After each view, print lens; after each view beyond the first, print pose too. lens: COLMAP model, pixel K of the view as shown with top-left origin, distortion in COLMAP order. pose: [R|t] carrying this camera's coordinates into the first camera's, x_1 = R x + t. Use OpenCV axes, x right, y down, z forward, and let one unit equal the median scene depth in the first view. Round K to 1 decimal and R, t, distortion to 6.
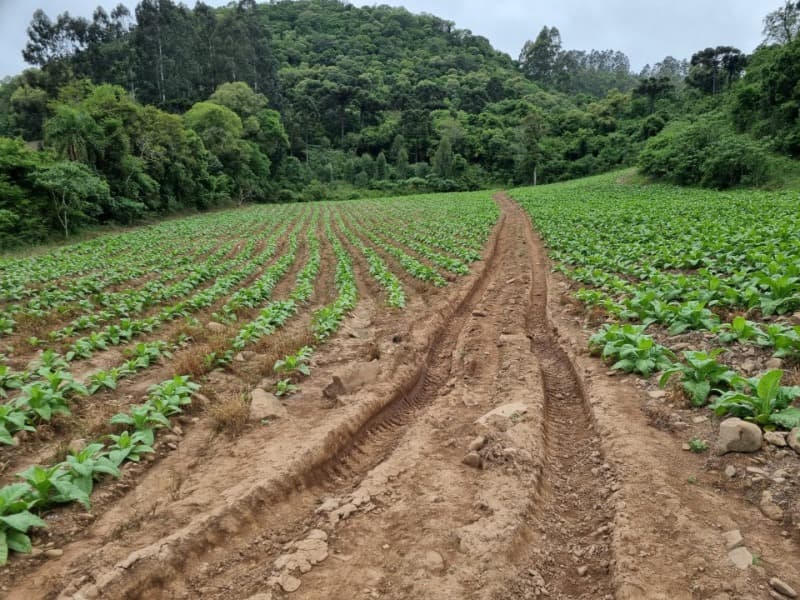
lens RADIAL K [[596.5, 0, 418.6], [0, 596.5, 305.6], [0, 0, 1]] dist [0.081699, -0.050302]
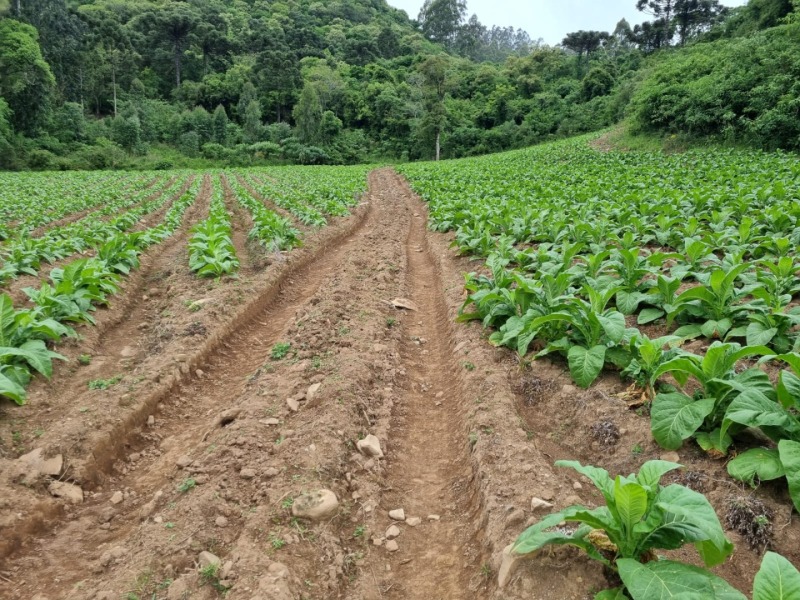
lens RADIAL K [[597.6, 0, 400.8], [0, 597.6, 299.0], [0, 0, 1]] dist [0.078232, -0.056203]
pose [[0.990760, 0.000366, 0.135624, 0.047479], [-0.003019, 0.999808, 0.019354, -0.043525], [-0.135591, -0.019585, 0.990571, 0.262549]]
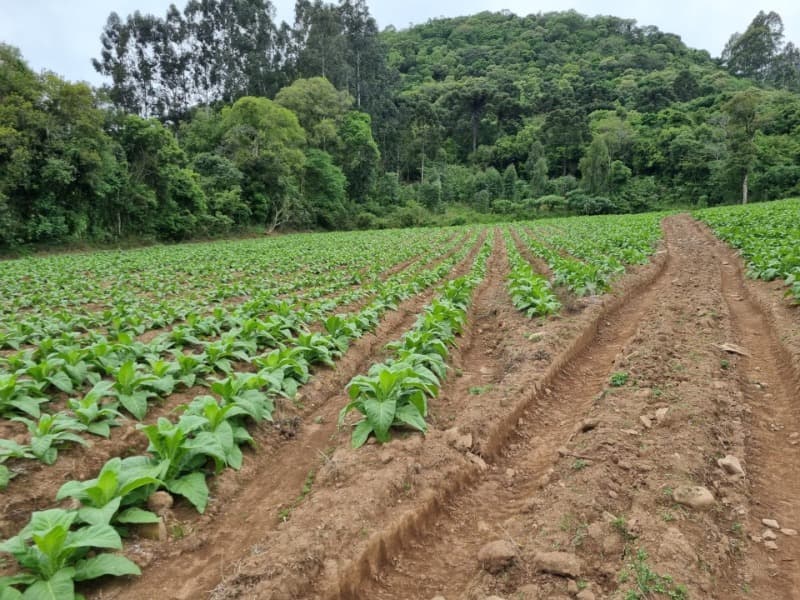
lens RADIAL K [[593.2, 0, 411.2], [0, 593.2, 292.1], [0, 0, 1]] dist [0.075544, -0.048929]
pose [[0.954003, 0.033206, -0.297952, 0.044283], [-0.054017, 0.996621, -0.061883, -0.042495], [0.294890, 0.075131, 0.952573, 0.257164]]
